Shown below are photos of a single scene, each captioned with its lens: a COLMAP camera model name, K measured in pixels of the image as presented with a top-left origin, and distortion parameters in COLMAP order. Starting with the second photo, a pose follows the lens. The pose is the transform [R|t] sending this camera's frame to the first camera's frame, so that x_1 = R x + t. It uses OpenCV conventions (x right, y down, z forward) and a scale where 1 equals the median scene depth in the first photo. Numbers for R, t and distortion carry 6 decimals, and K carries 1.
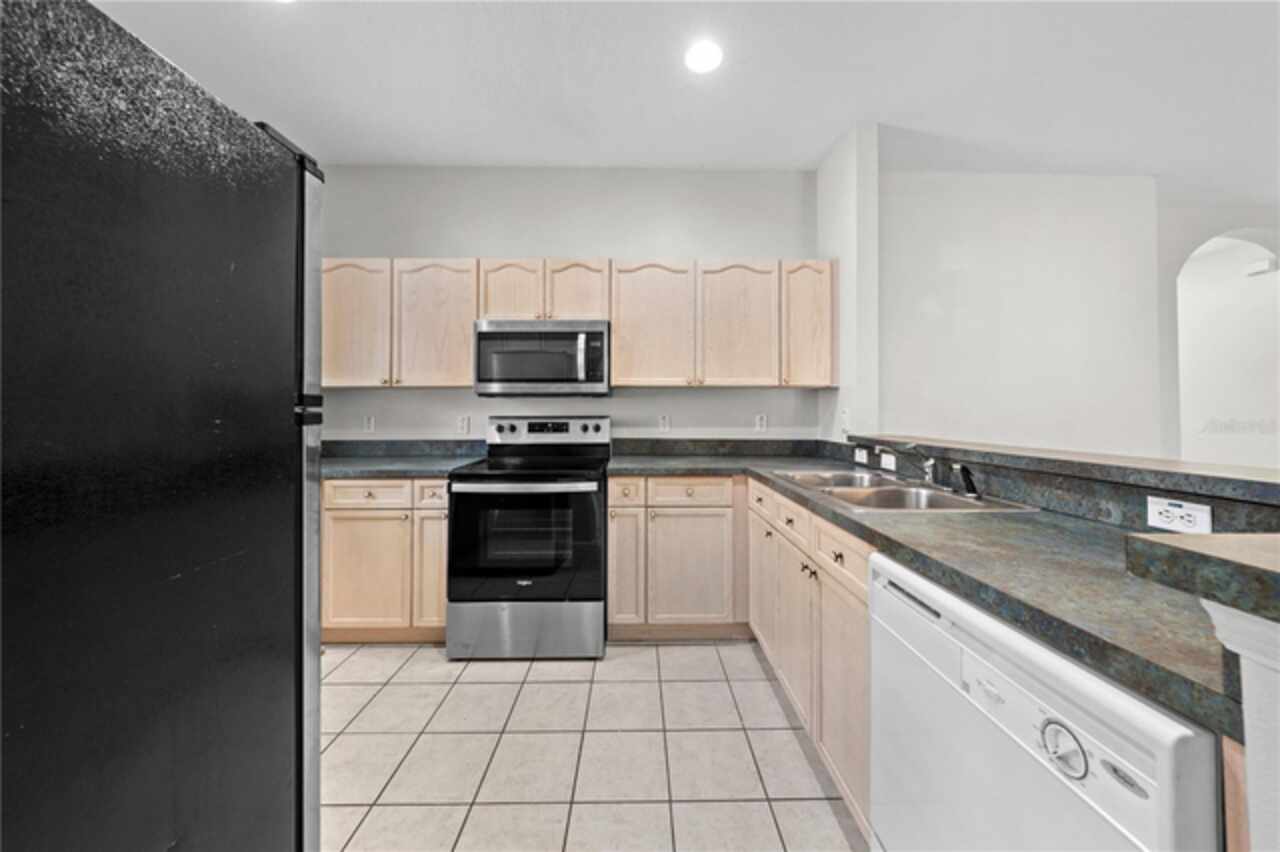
lens RADIAL K [[442.3, 0, 639.6], [0, 442.3, 405.9], [0, 0, 1]] dist [0.000664, -0.000046]
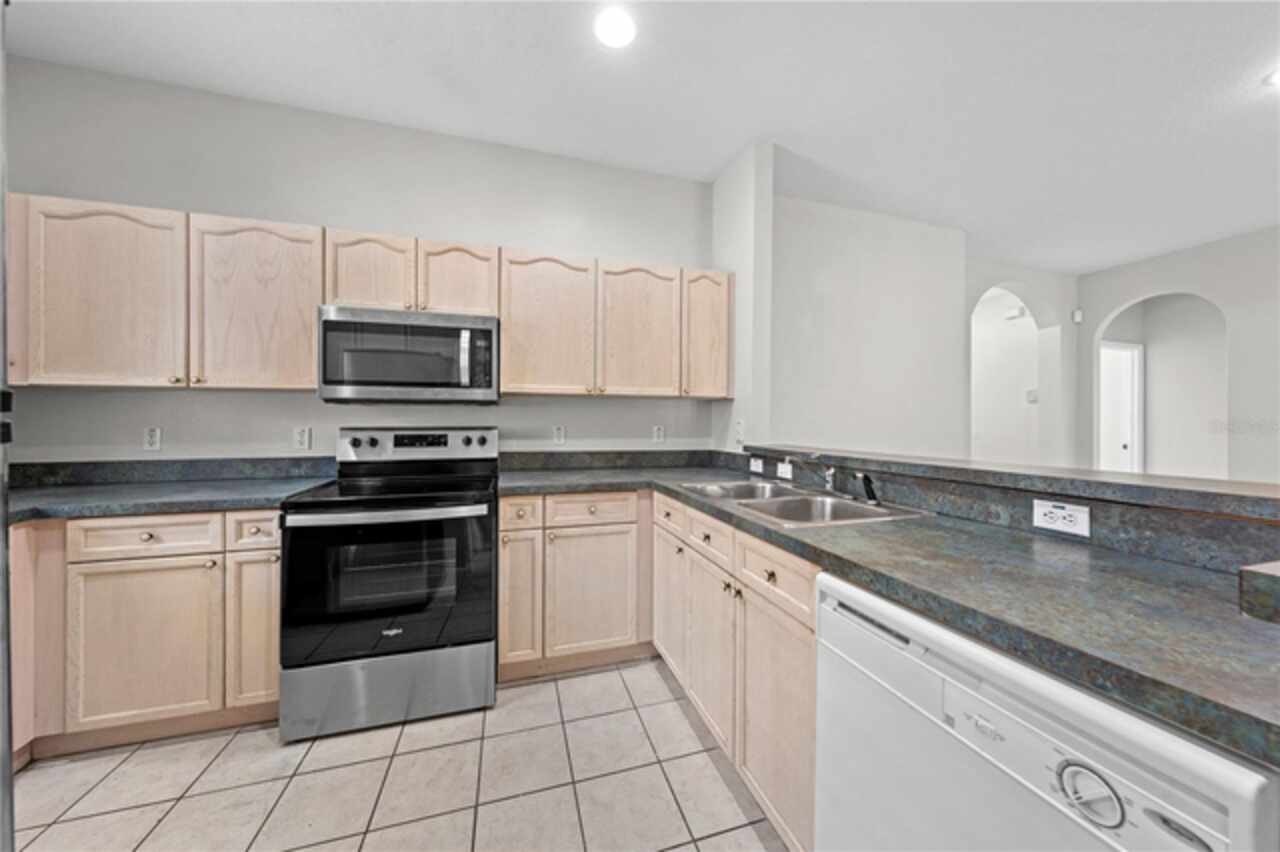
lens RADIAL K [[435.4, 0, 639.4], [0, 435.4, 423.6], [0, 0, 1]] dist [-0.001611, 0.000022]
pose [[0.960313, 0.001147, 0.278922, -0.043511], [-0.005637, 0.999867, 0.015299, 0.001393], [-0.278867, -0.016264, 0.960192, 0.100340]]
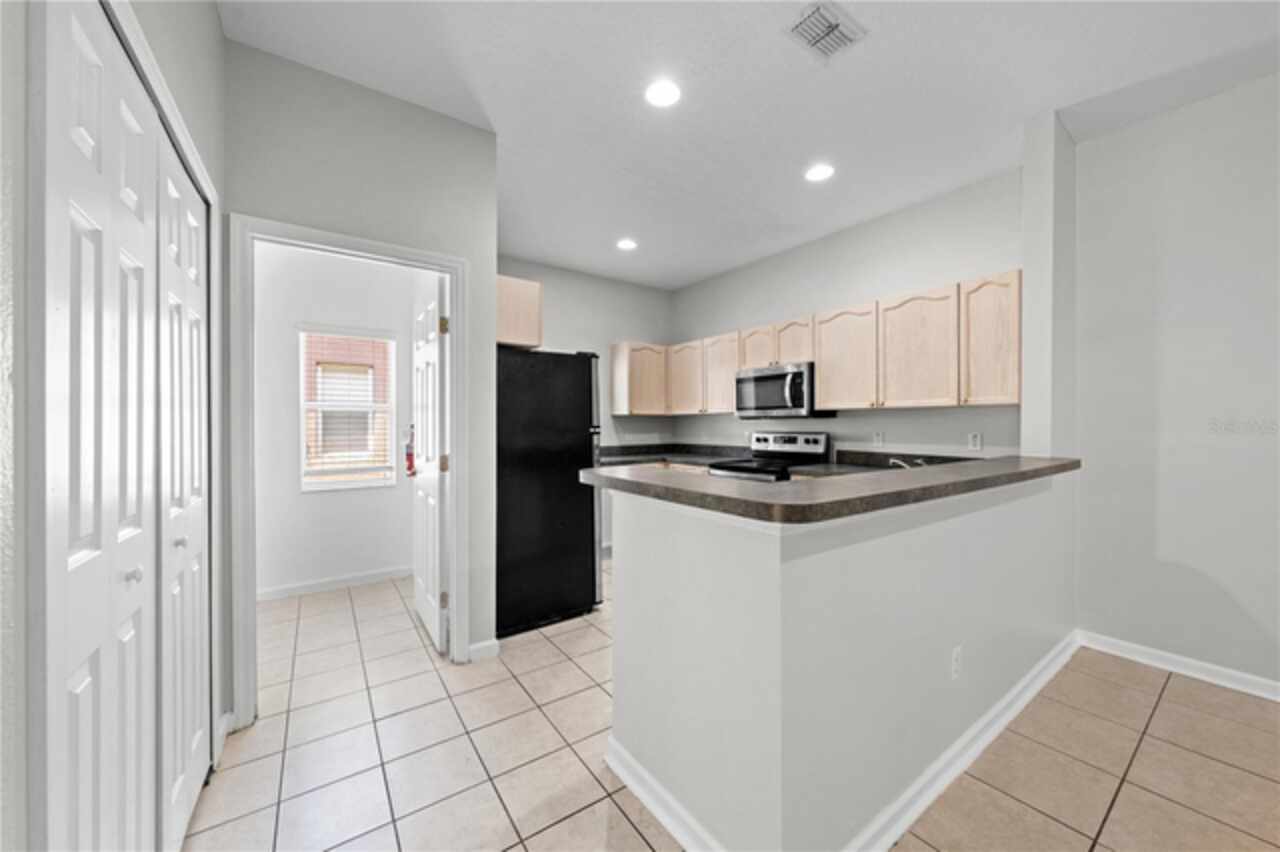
lens RADIAL K [[469.9, 0, 640.2], [0, 469.9, 430.8], [0, 0, 1]] dist [-0.000388, -0.000064]
pose [[0.566937, 0.010266, -0.823697, 0.867623], [0.010414, 0.999753, 0.019628, -0.016368], [0.823695, -0.019706, 0.566690, -0.260064]]
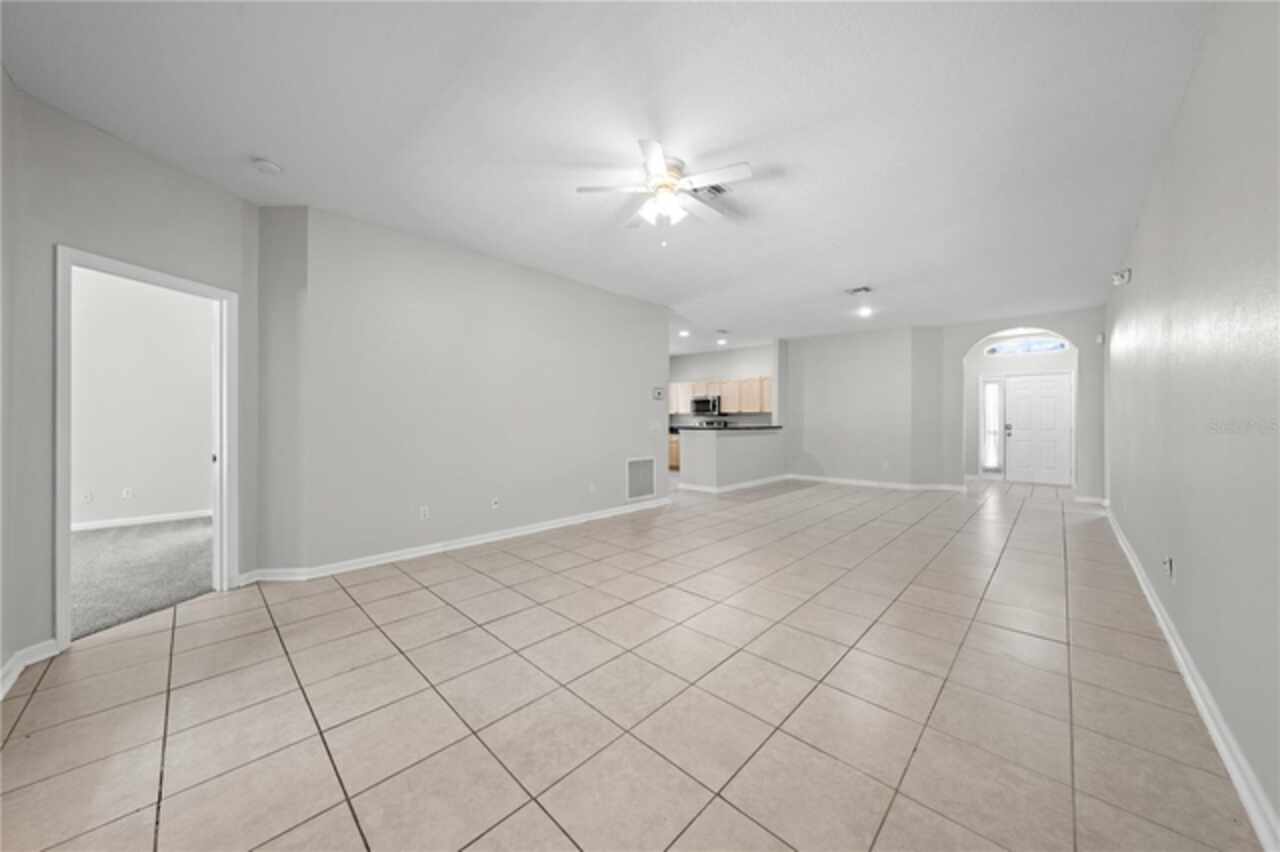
lens RADIAL K [[436.9, 0, 642.2], [0, 436.9, 421.2], [0, 0, 1]] dist [0.000117, 0.000194]
pose [[0.702505, 0.002469, -0.711675, 2.323626], [0.006948, 0.999923, 0.010327, -0.018282], [0.711645, -0.012200, 0.702433, -2.315492]]
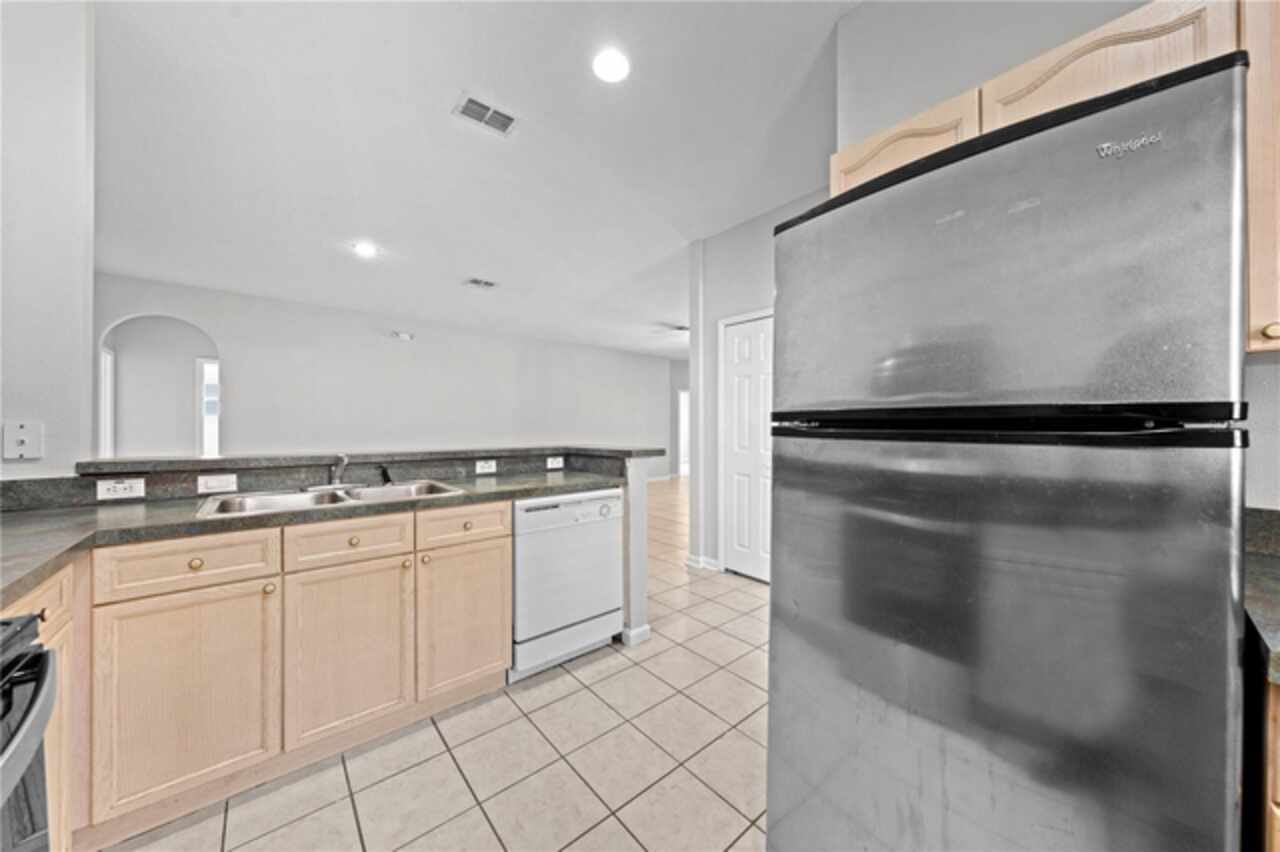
lens RADIAL K [[436.3, 0, 644.4], [0, 436.3, 425.4], [0, 0, 1]] dist [-0.000615, 0.000002]
pose [[-0.644011, 0.003175, 0.765009, -0.550274], [-0.011034, 0.999849, -0.013439, 0.011968], [-0.764936, -0.017096, -0.643879, 0.787328]]
